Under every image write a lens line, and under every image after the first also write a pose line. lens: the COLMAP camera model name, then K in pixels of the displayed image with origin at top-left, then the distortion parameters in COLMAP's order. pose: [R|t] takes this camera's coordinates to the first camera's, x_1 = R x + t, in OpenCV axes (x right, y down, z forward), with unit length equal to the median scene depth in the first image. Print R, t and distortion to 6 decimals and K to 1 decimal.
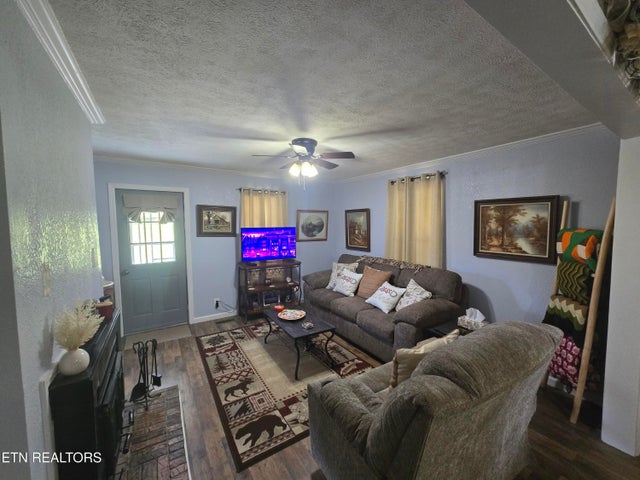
lens RADIAL K [[259.5, 0, 321.0], [0, 259.5, 240.2], [0, 0, 1]] dist [-0.001374, -0.000178]
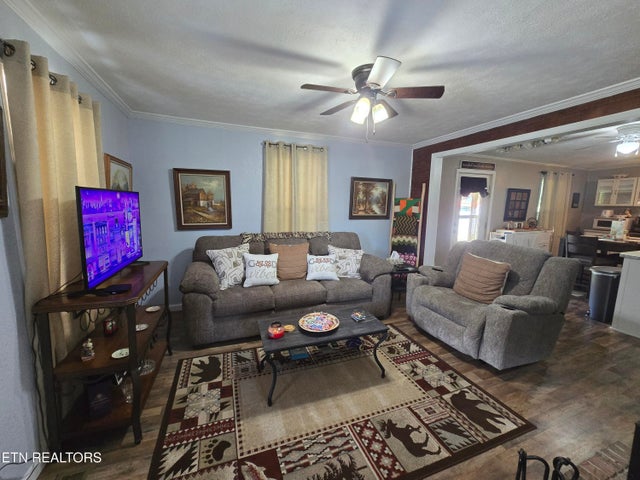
lens RADIAL K [[259.5, 0, 321.0], [0, 259.5, 240.2], [0, 0, 1]] dist [-0.001374, -0.000178]
pose [[0.203127, -0.137295, 0.969479, -0.830074], [0.051078, 0.990258, 0.129536, -0.013219], [-0.977819, 0.023206, 0.208161, 0.958209]]
